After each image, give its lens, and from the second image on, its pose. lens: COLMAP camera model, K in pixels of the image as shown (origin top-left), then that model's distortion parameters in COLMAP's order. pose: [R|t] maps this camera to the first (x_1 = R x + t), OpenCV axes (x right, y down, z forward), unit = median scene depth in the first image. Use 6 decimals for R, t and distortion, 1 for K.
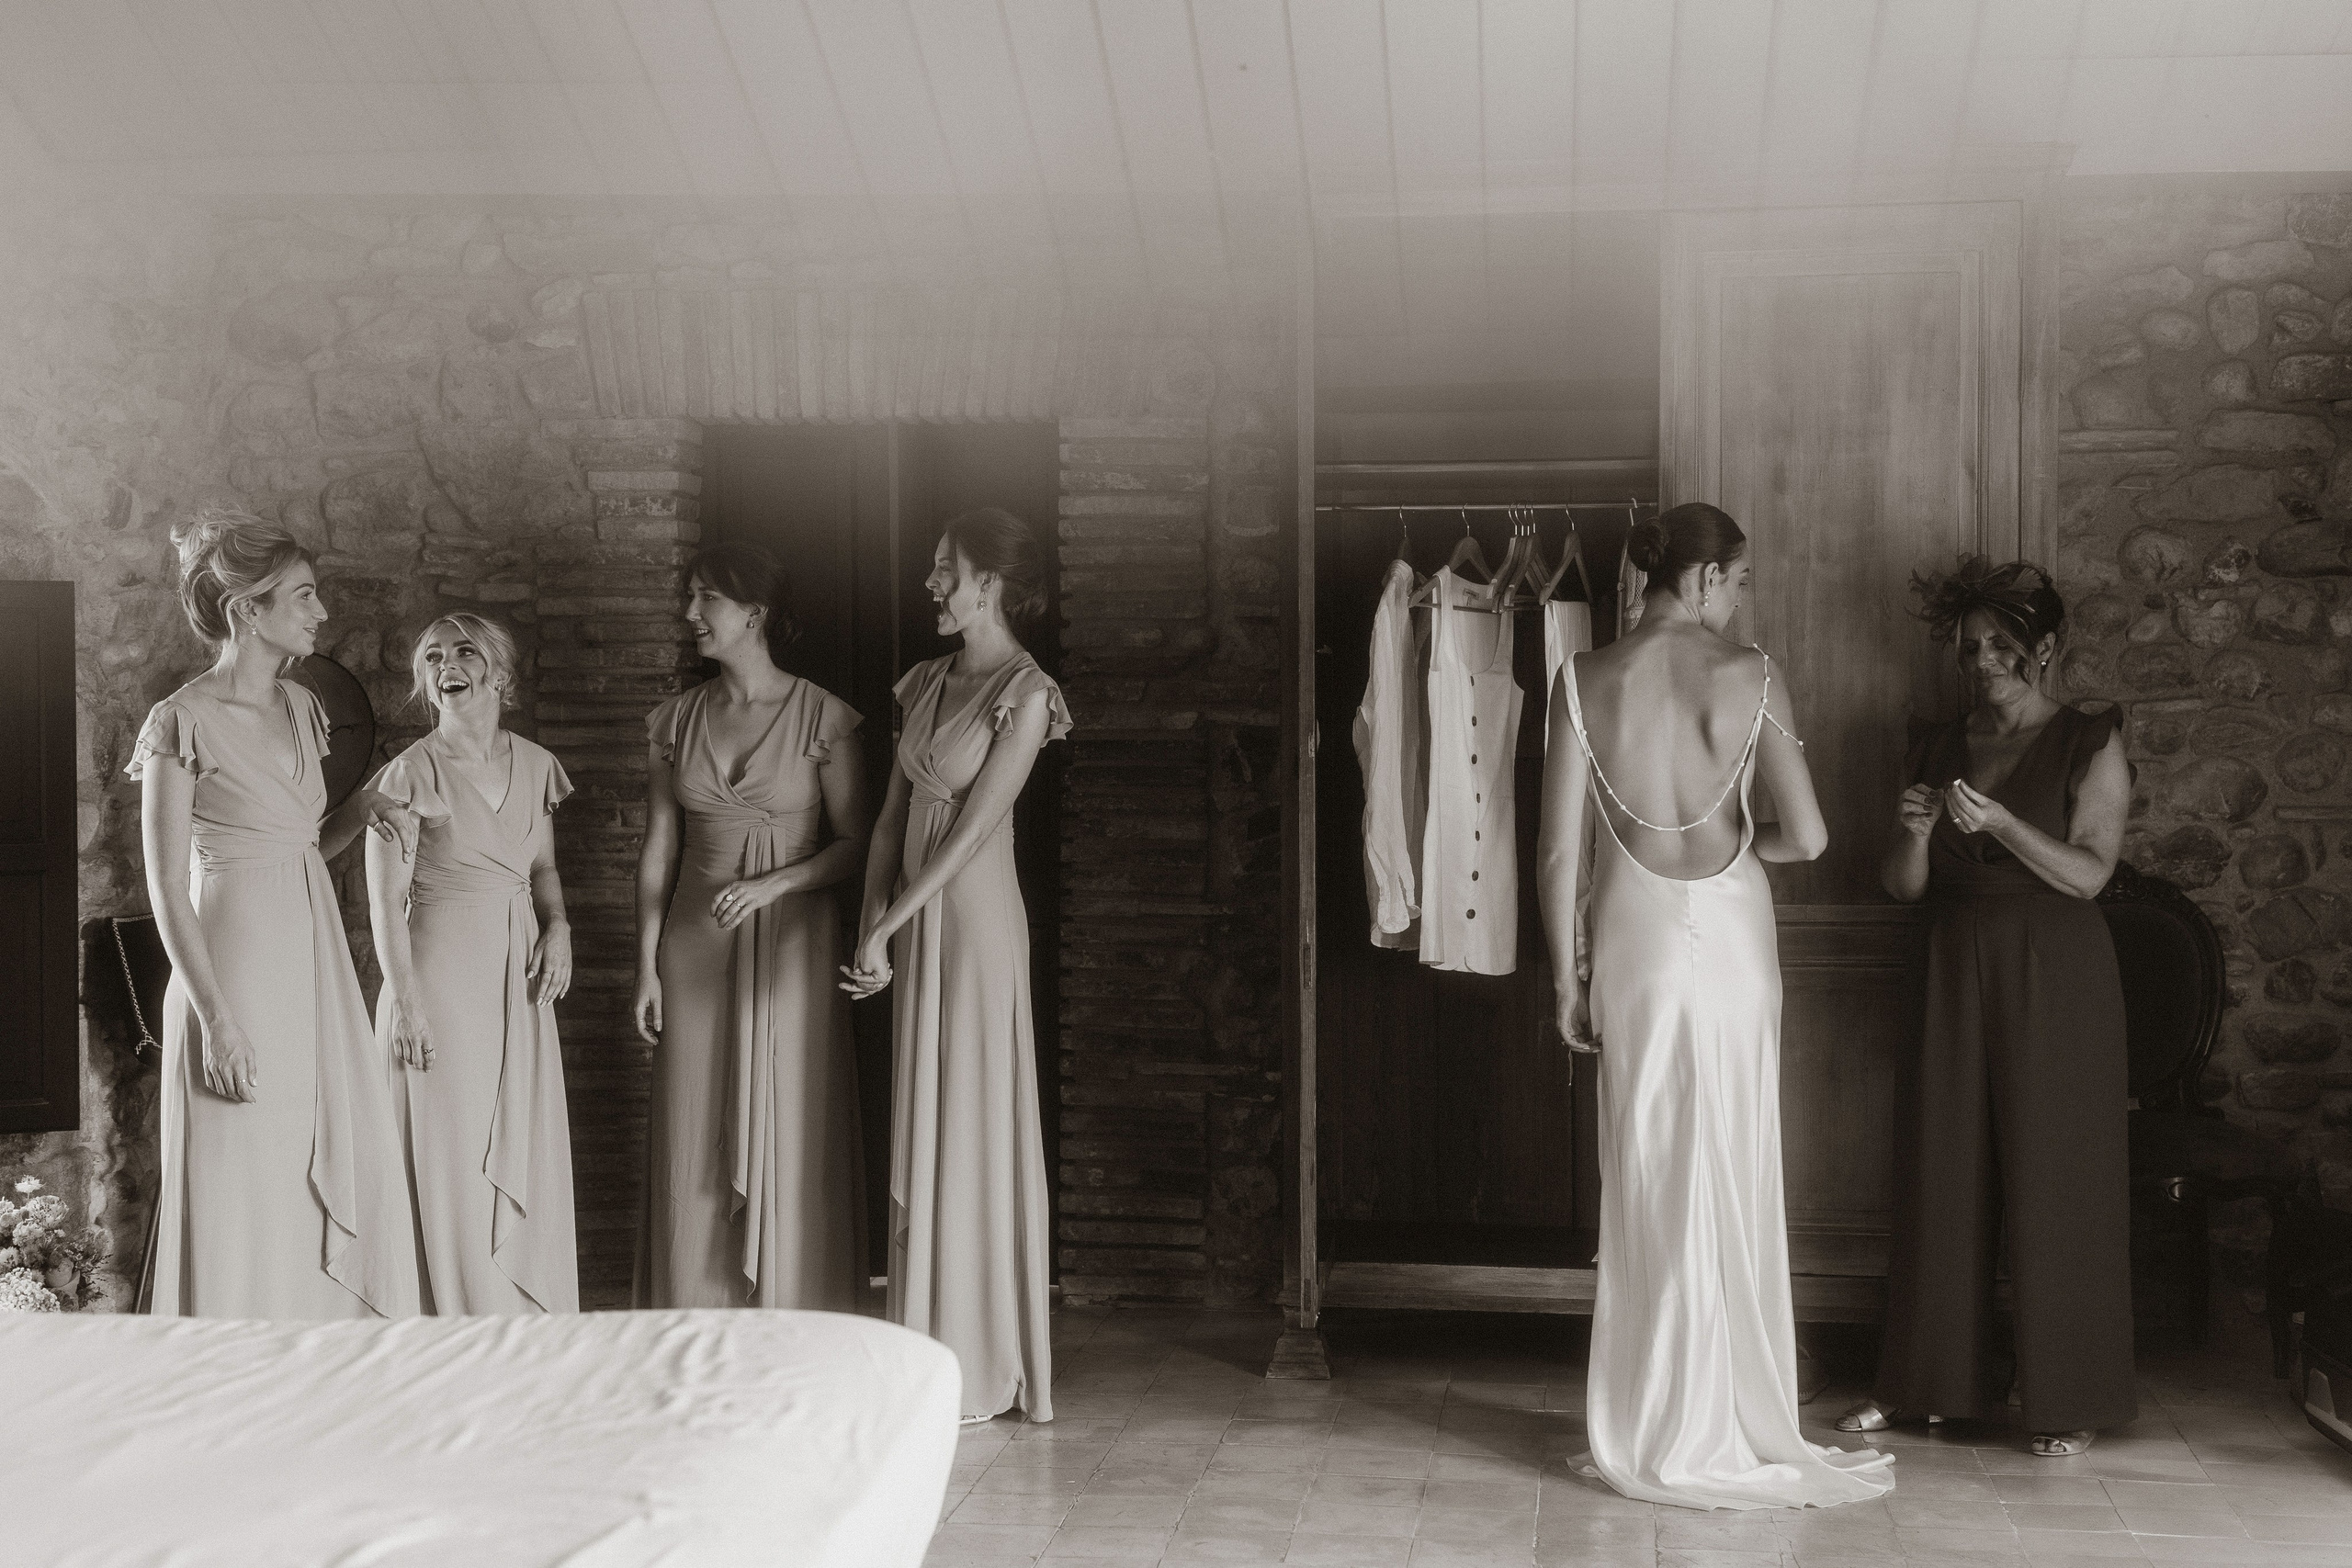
lens RADIAL K [[3283.2, 0, 1176.0], [0, 3283.2, 784.0], [0, 0, 1]] dist [0.372626, -1.315833]
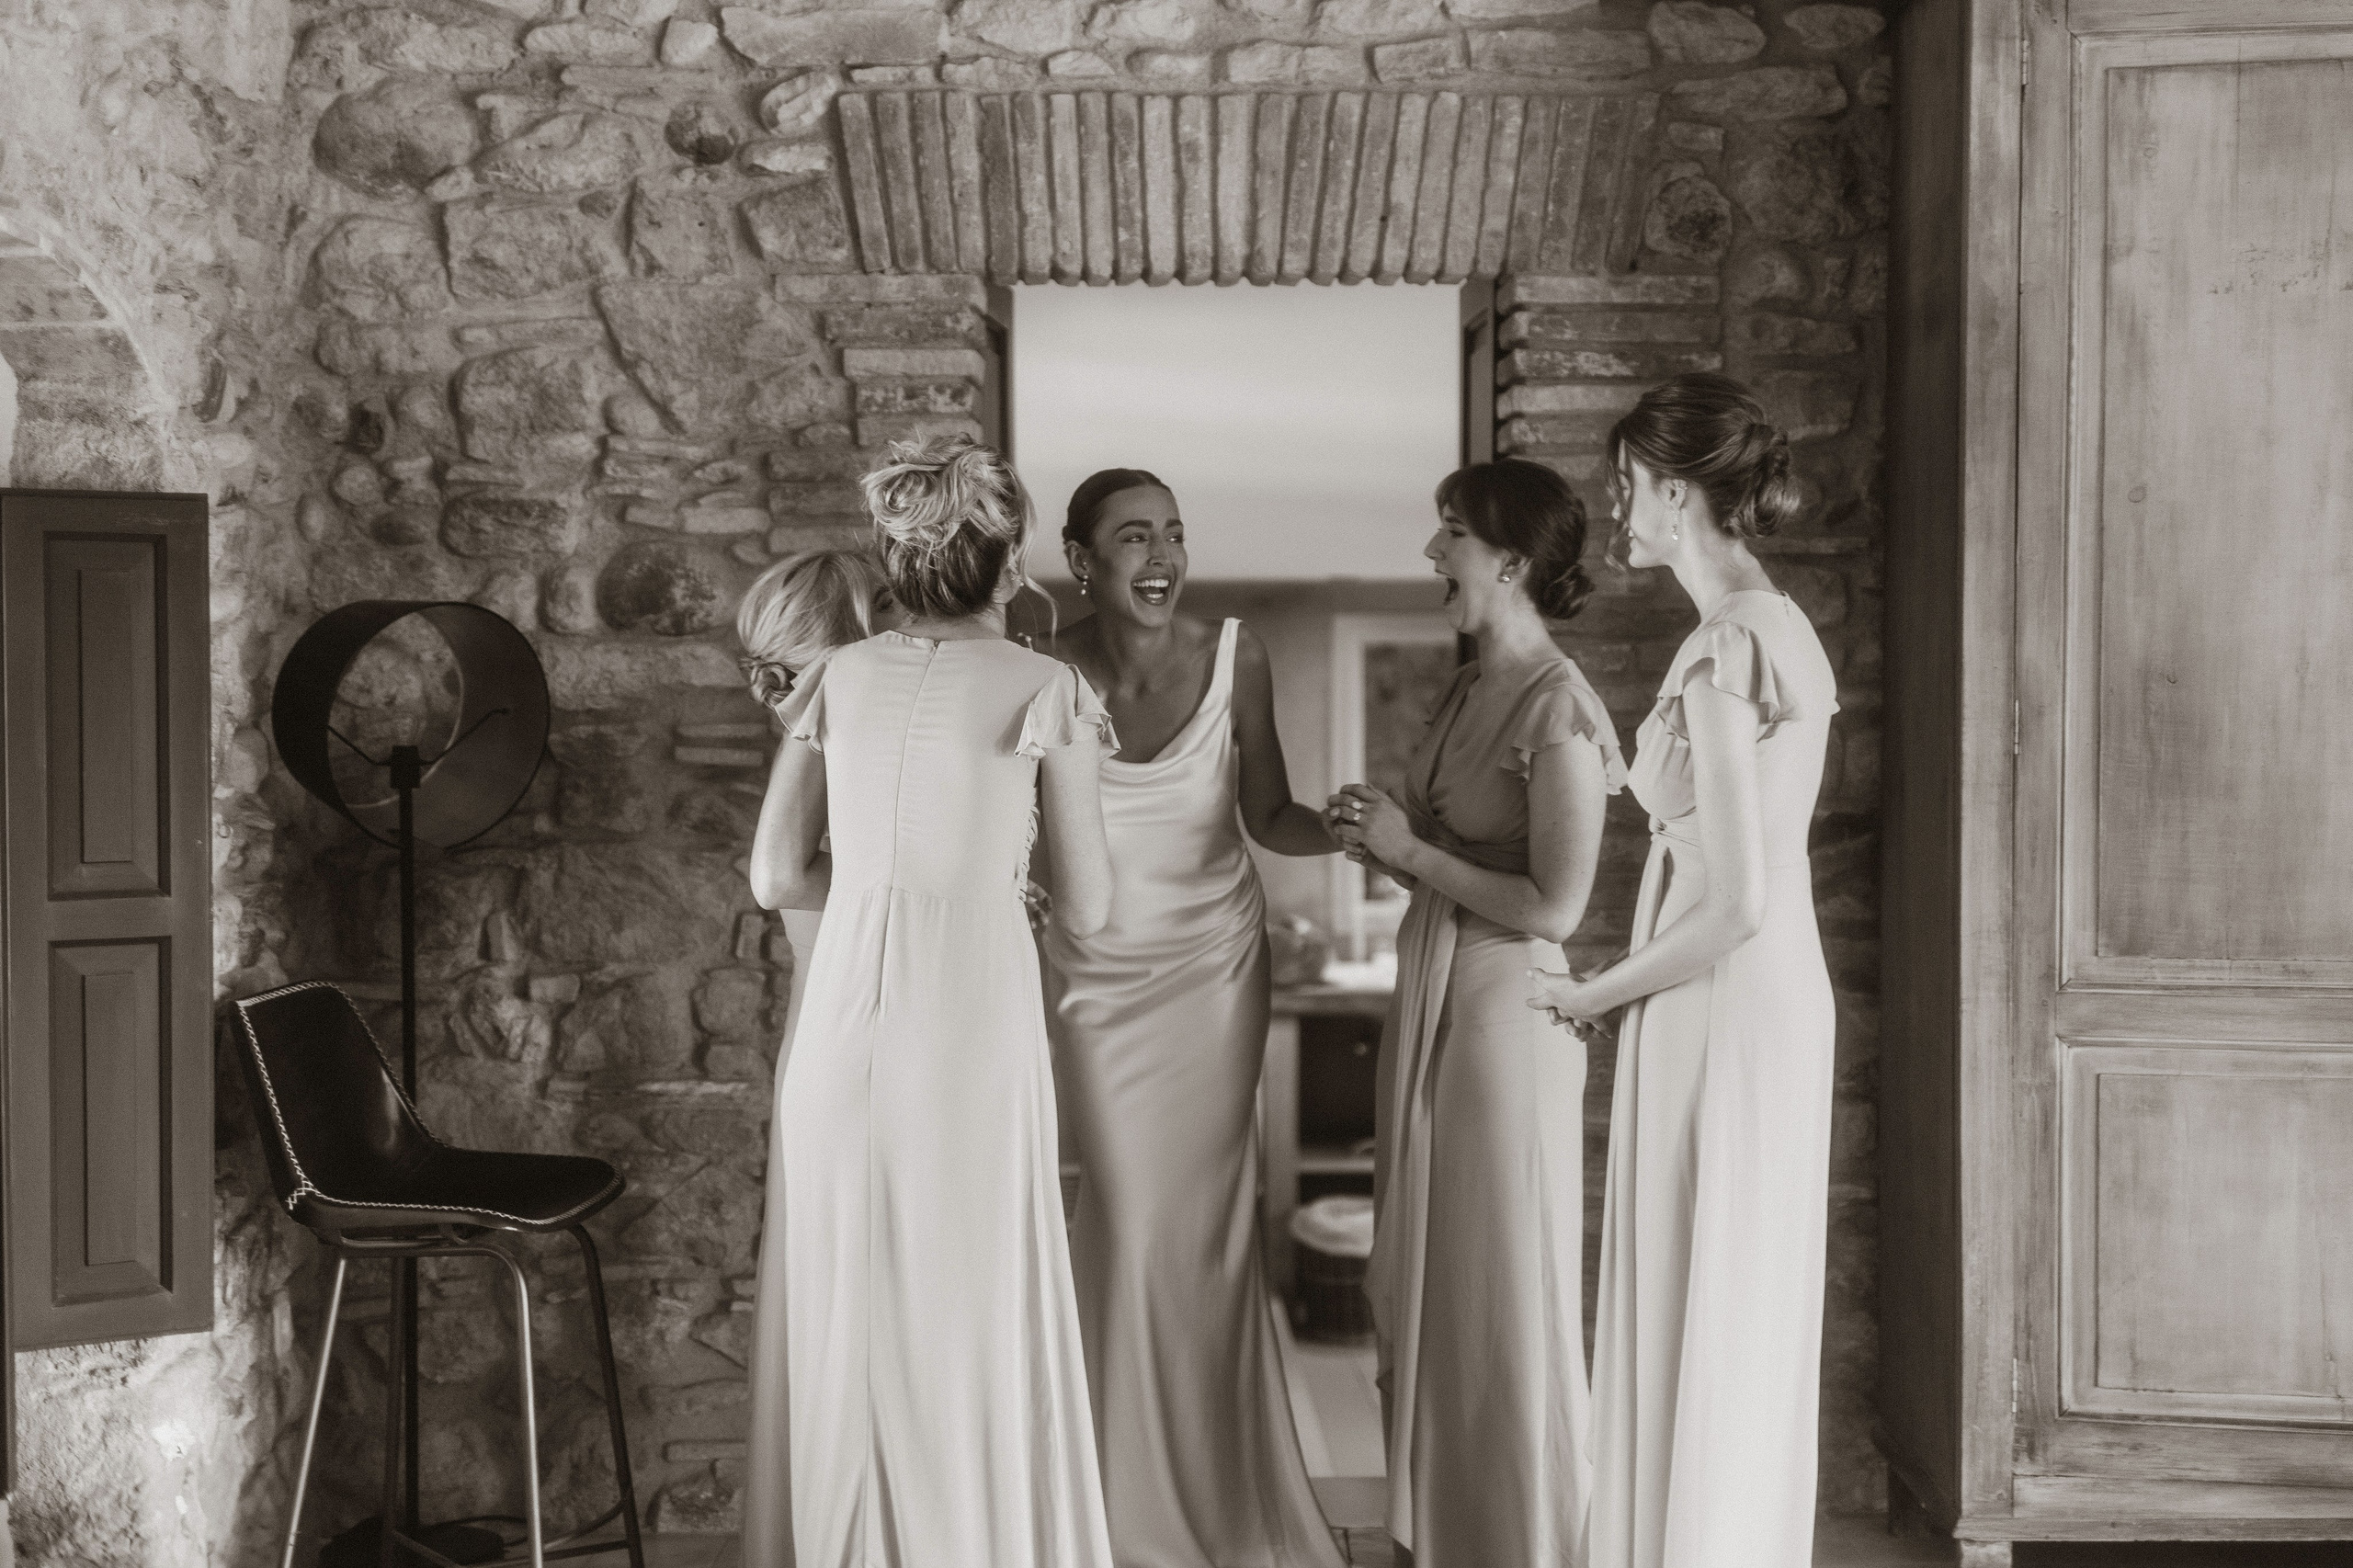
lens RADIAL K [[3284.8, 0, 1176.5], [0, 3284.8, 784.0], [0, 0, 1]] dist [0.372626, -1.315833]
pose [[0.991625, -0.005817, 0.129017, -0.201275], [0.004164, 0.999906, 0.013077, -0.010471], [-0.129081, -0.012431, 0.991556, 0.293289]]
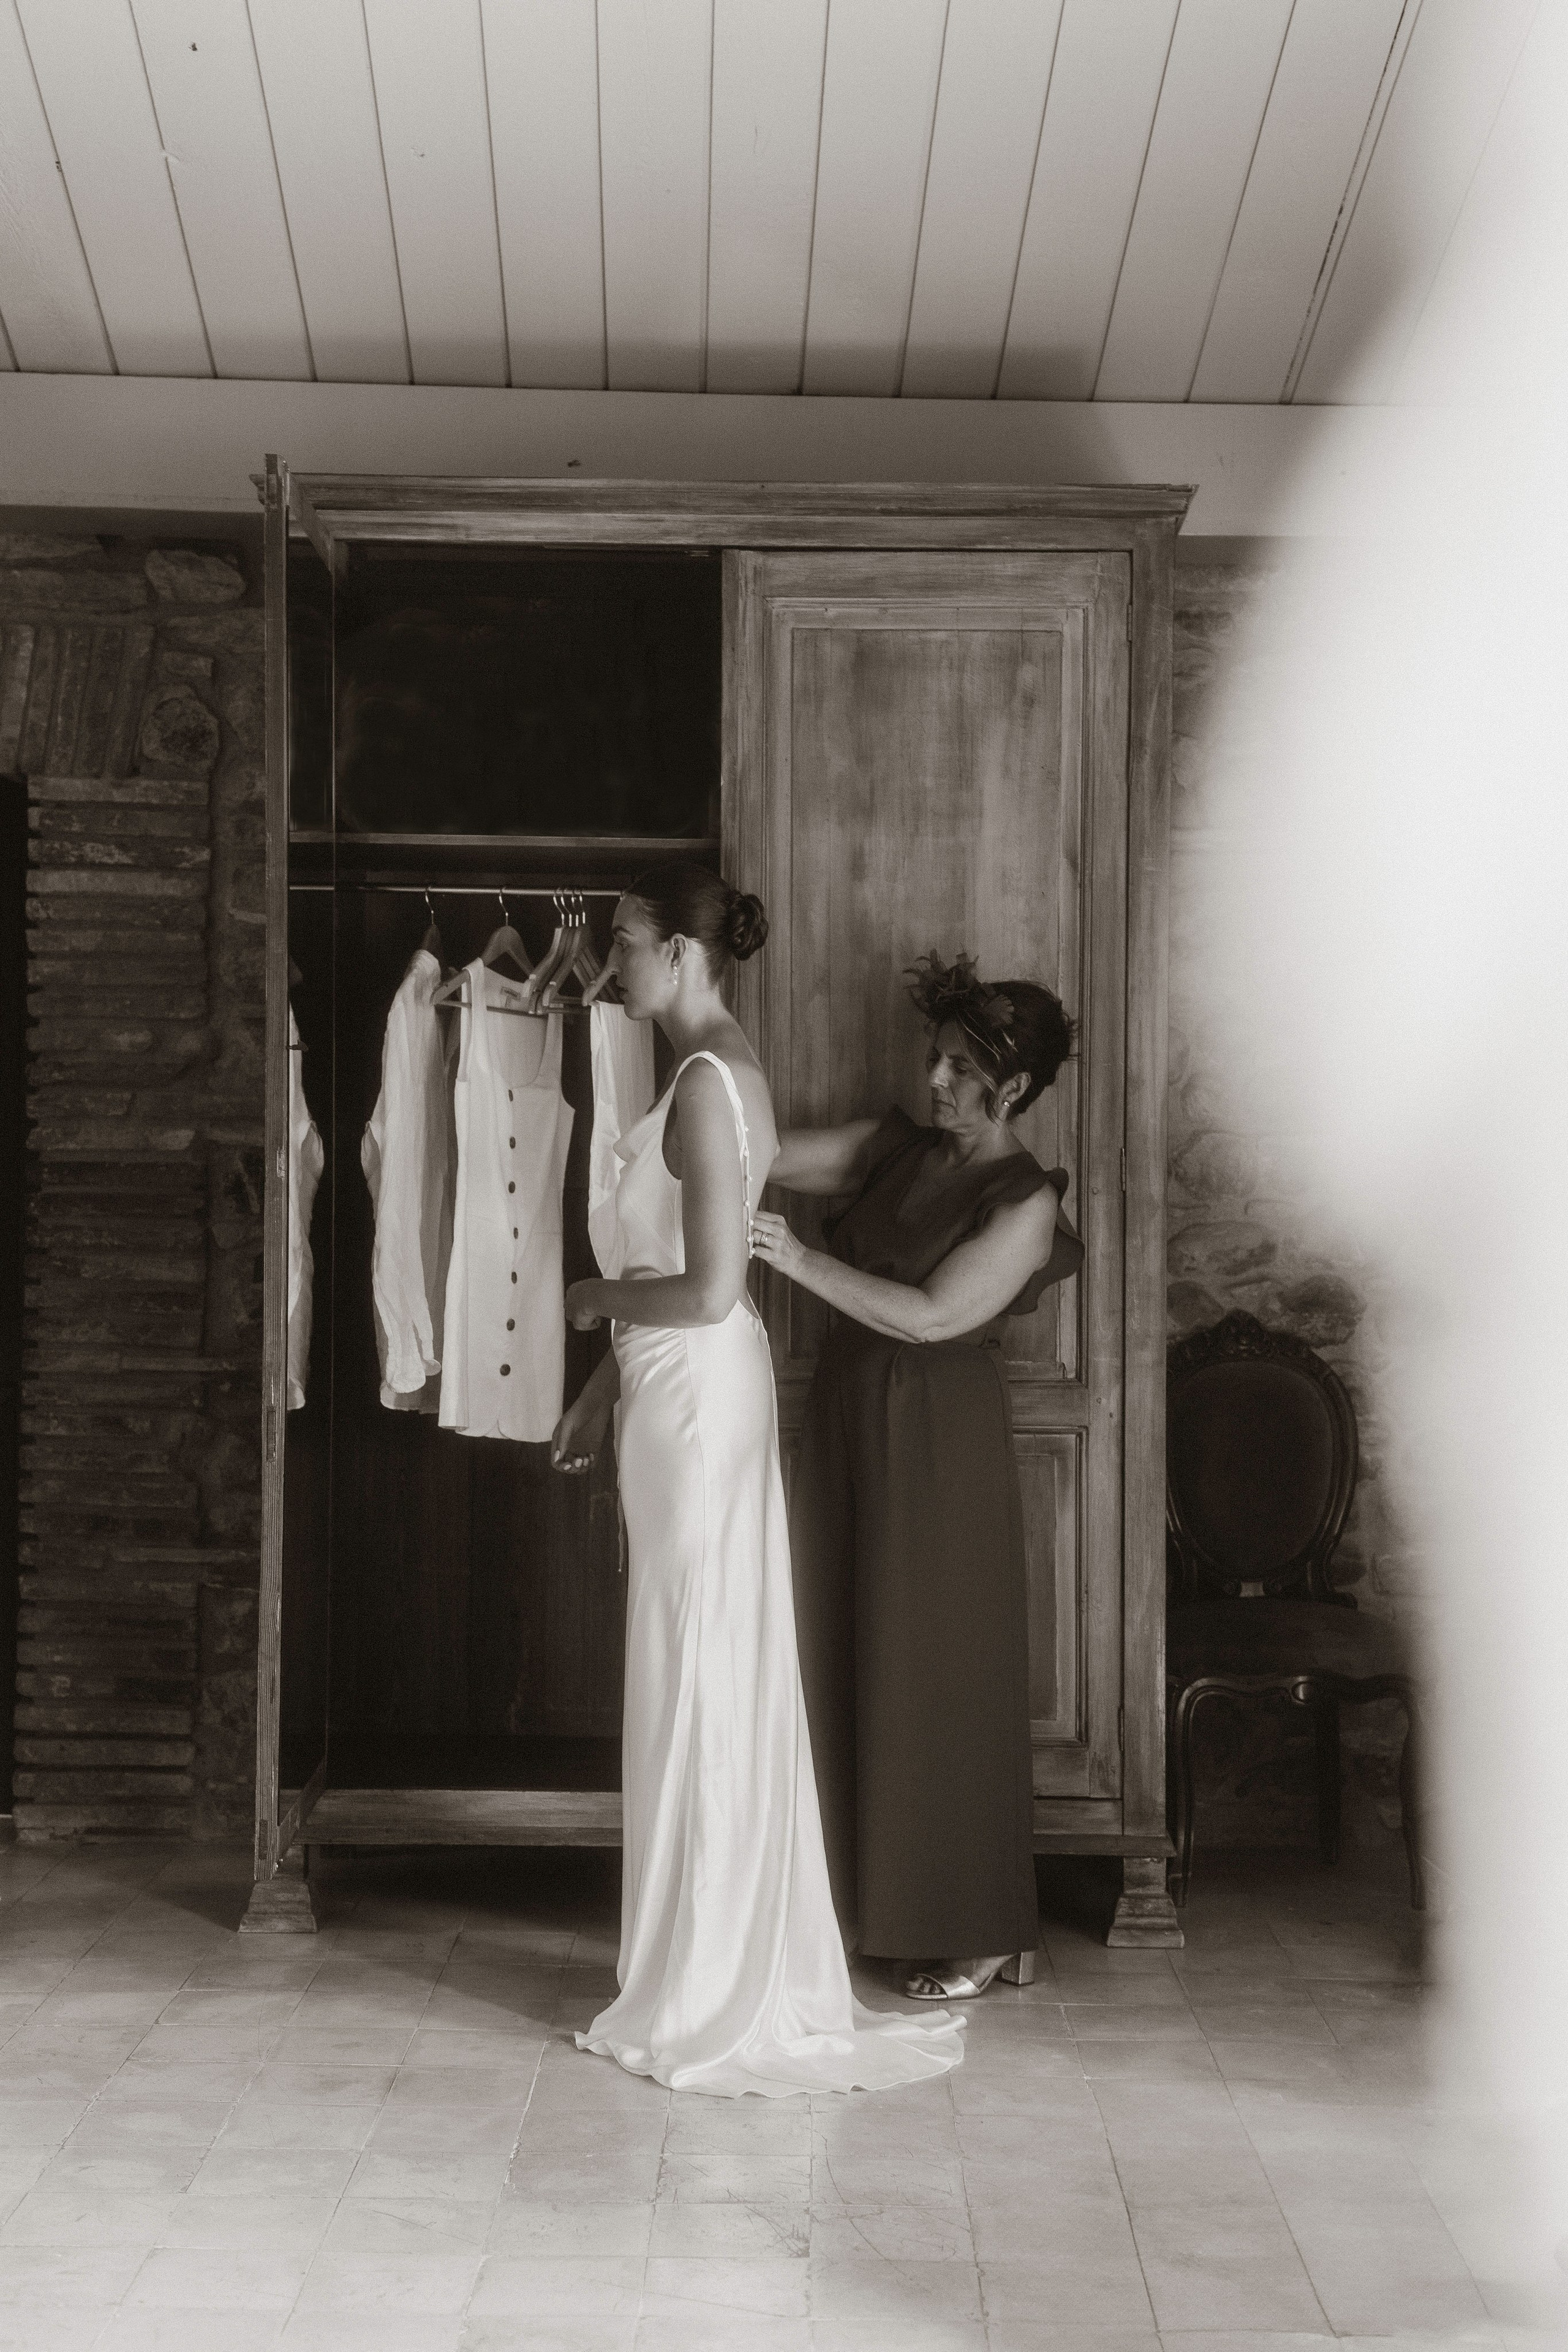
lens RADIAL K [[3283.5, 0, 721.8], [0, 3283.5, 1174.2], [0, 0, 1]] dist [0.372626, -1.315833]
pose [[0.994878, 0.012094, 0.100359, 0.055828], [-0.009947, 0.999711, -0.021869, 0.006685], [-0.100595, 0.020759, 0.994711, 0.141606]]
